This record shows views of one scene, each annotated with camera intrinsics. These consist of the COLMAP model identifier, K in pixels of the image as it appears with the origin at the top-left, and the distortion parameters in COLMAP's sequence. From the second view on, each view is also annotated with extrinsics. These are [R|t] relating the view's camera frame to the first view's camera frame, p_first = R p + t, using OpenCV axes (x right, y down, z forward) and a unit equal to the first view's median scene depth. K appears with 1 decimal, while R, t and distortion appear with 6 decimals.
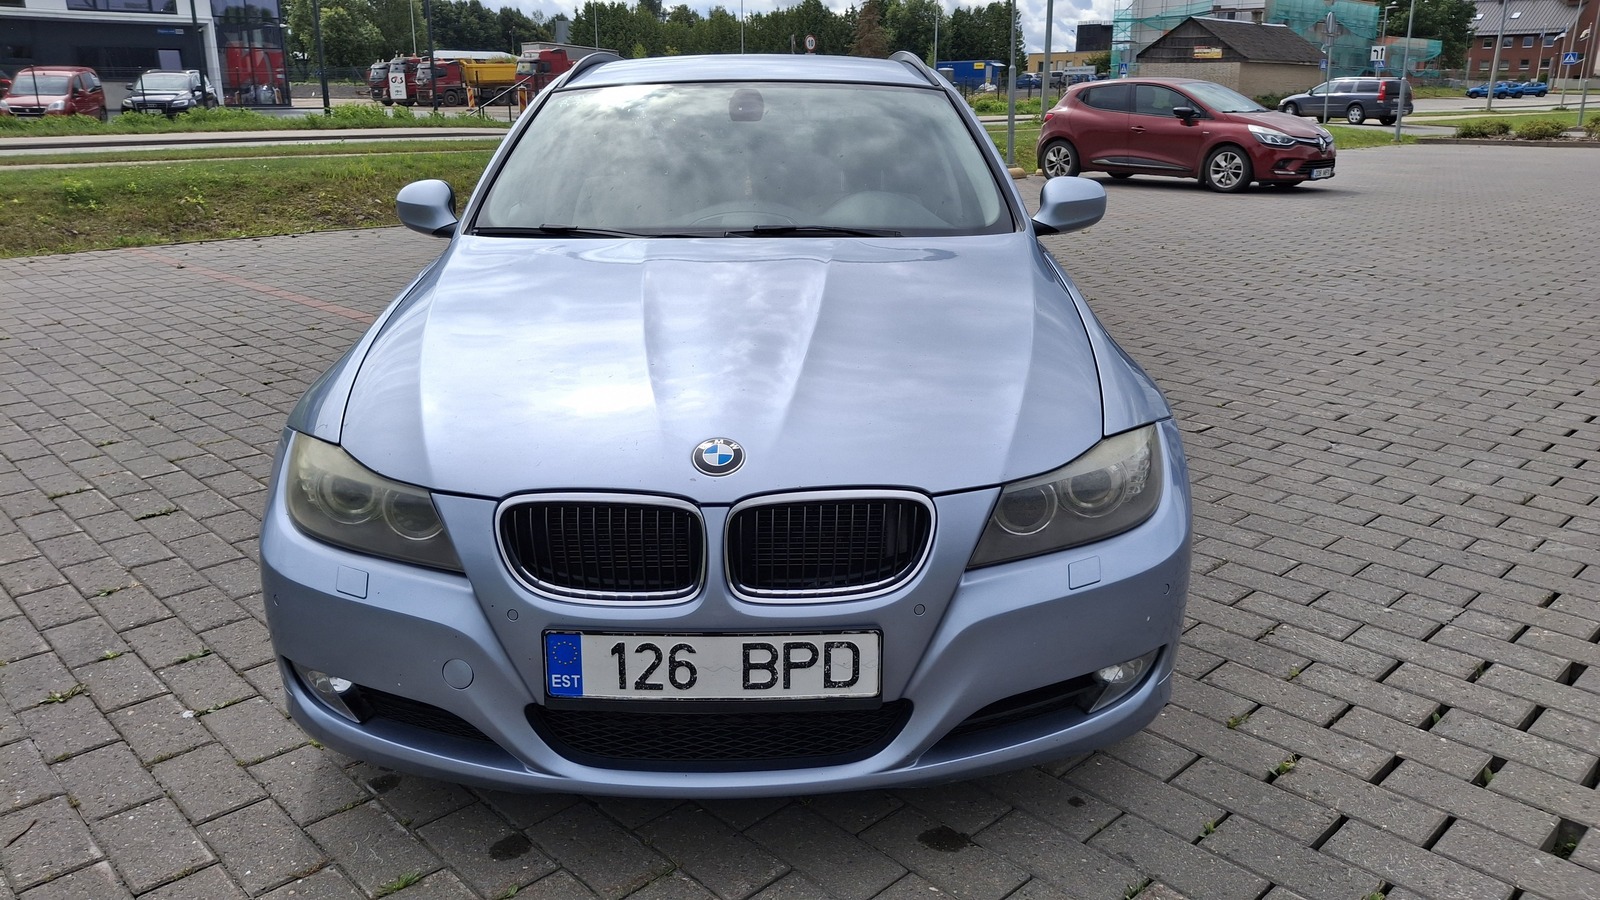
lens RADIAL K [[1181.8, 0, 795.7], [0, 1181.8, 431.3], [0, 0, 1]] dist [0.085289, -0.189799]
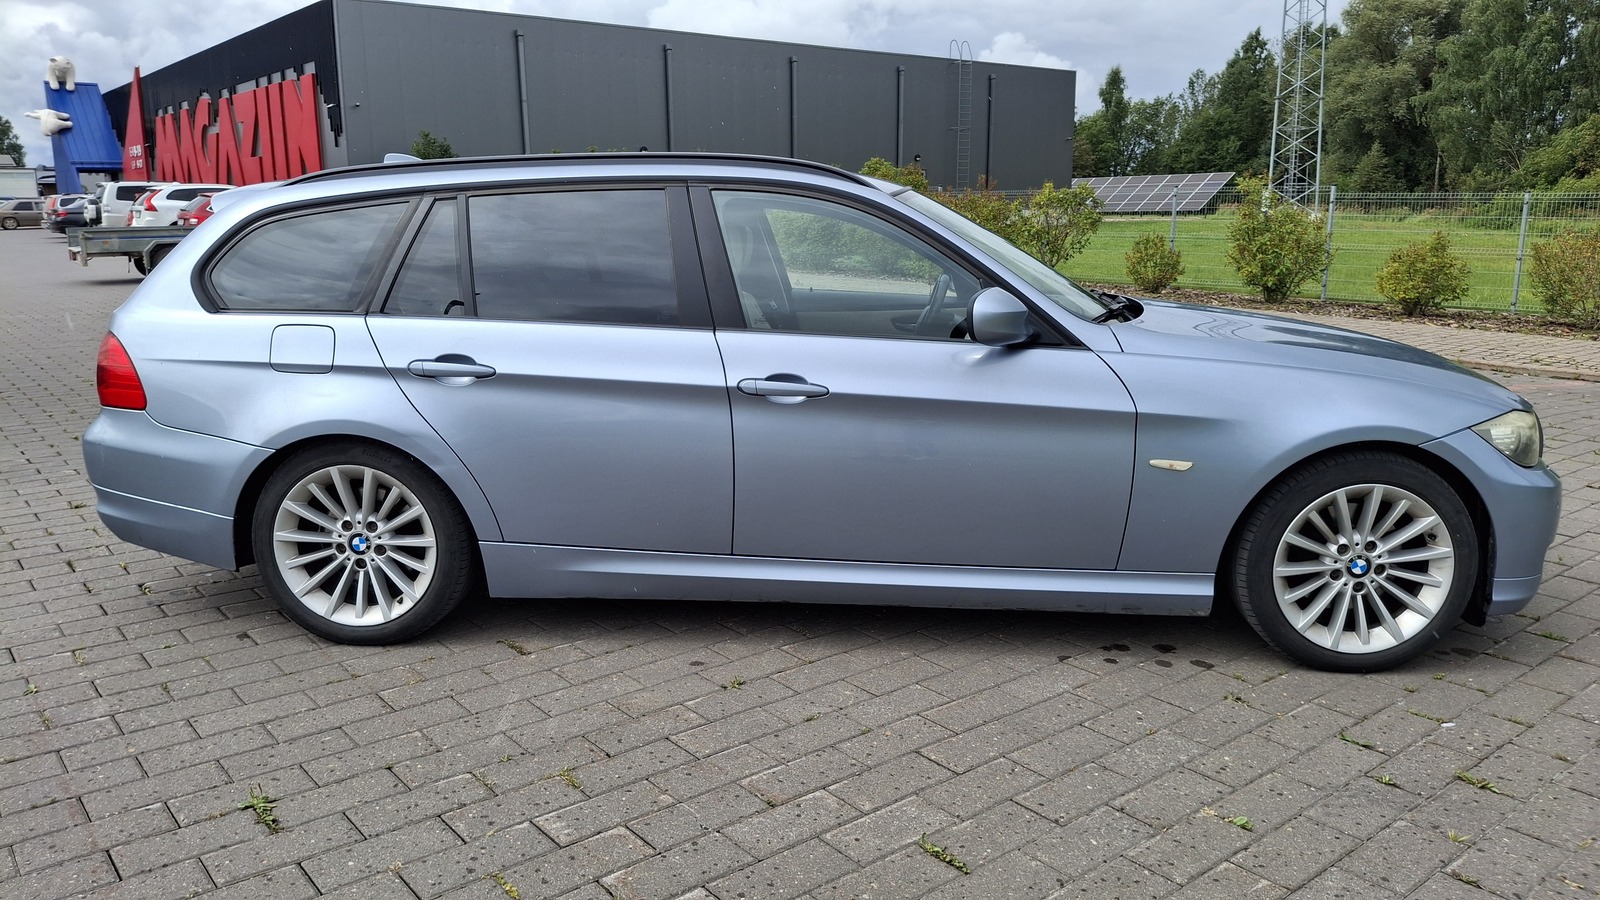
lens RADIAL K [[1201.2, 0, 793.8], [0, 1201.2, 442.1], [0, 0, 1]] dist [0.078602, -0.164165]
pose [[0.063508, -0.182904, 0.981077, -0.087046], [0.271451, 0.949164, 0.159383, -0.019809], [-0.960355, 0.256193, 0.109929, 0.074599]]
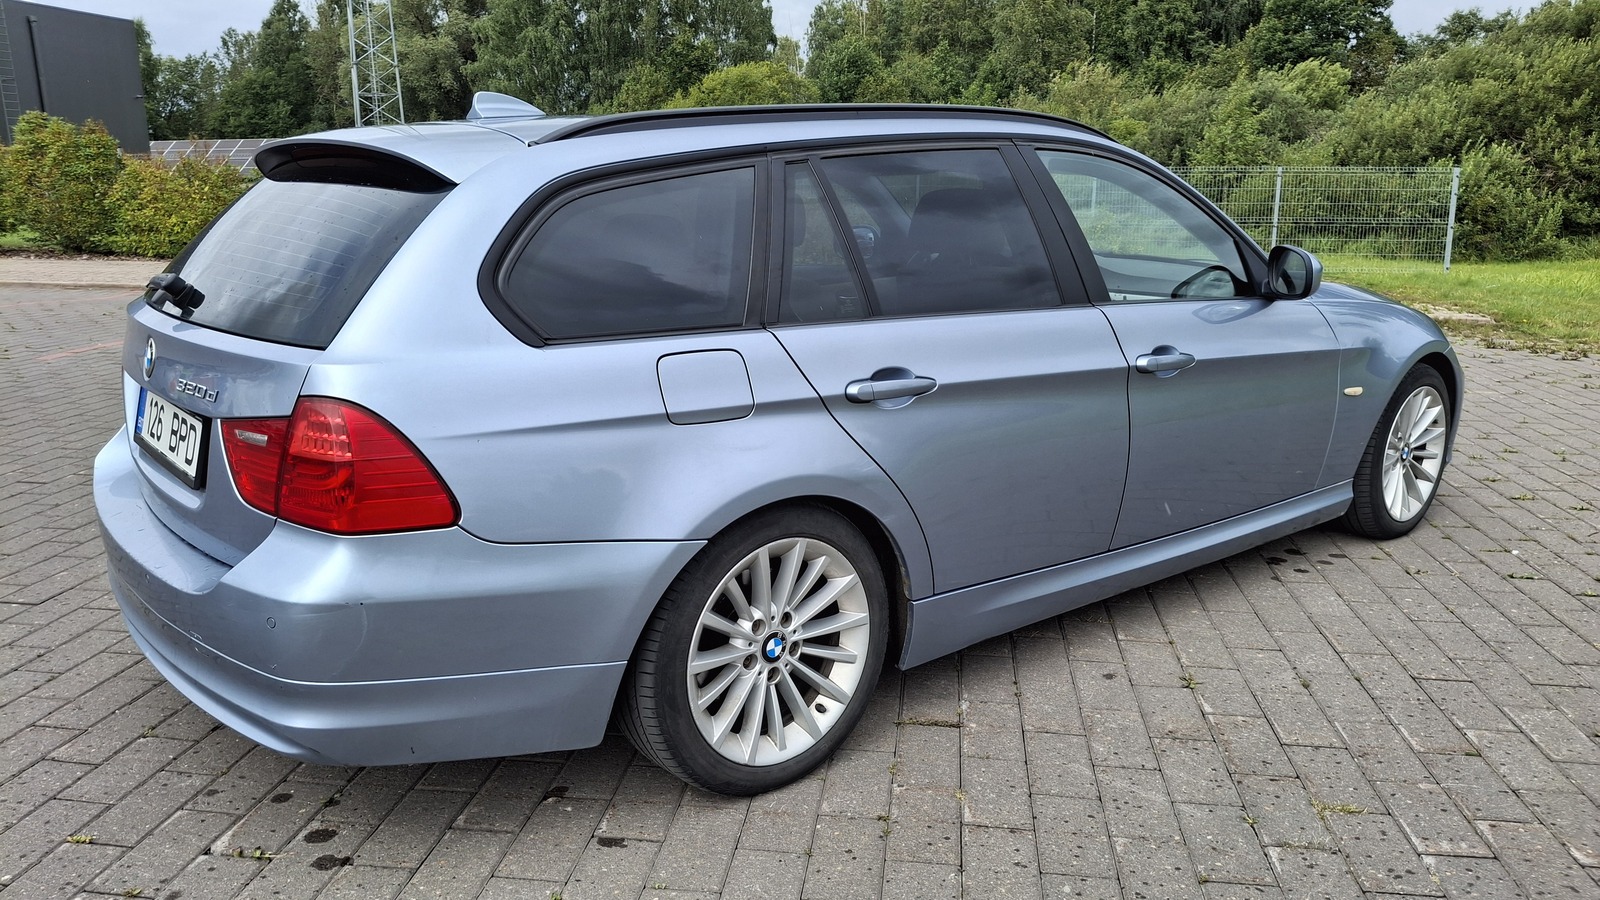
lens RADIAL K [[1201.2, 0, 793.8], [0, 1201.2, 442.1], [0, 0, 1]] dist [0.078602, -0.164165]
pose [[-0.637473, -0.158169, 0.754062, -0.057306], [0.218809, 0.901240, 0.374018, -0.036325], [-0.738749, 0.403422, -0.539908, 0.131829]]
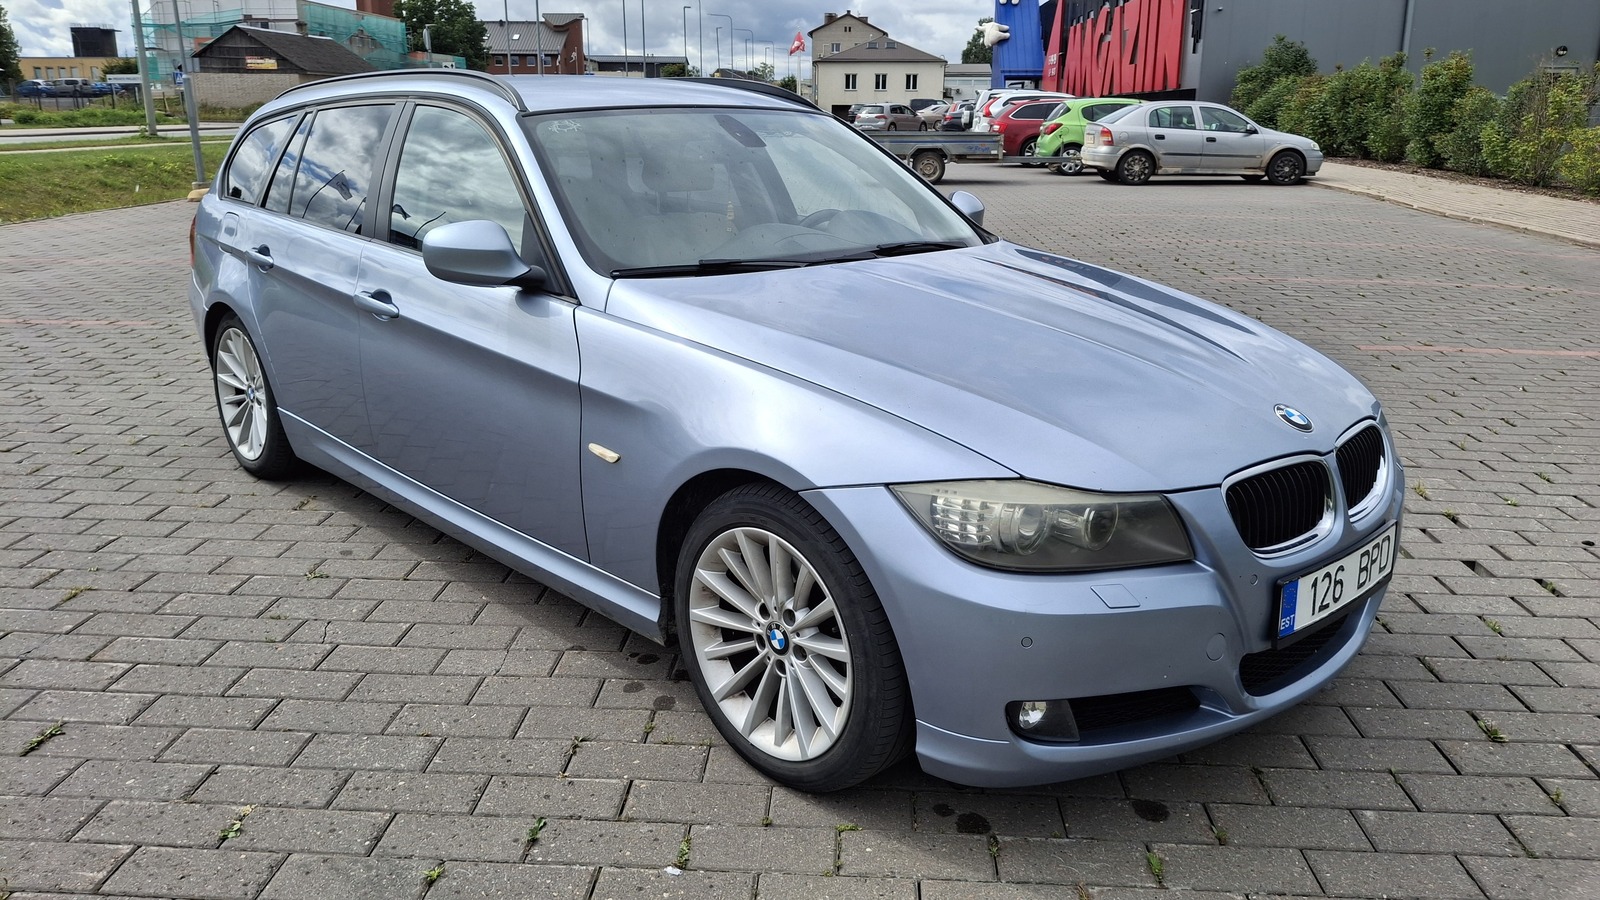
lens RADIAL K [[1201.2, 0, 793.8], [0, 1201.2, 442.1], [0, 0, 1]] dist [0.078602, -0.164165]
pose [[0.721548, -0.168930, 0.671439, -0.051427], [0.172510, 0.983058, 0.061948, -0.004855], [-0.670529, 0.071131, 0.738466, 0.016460]]
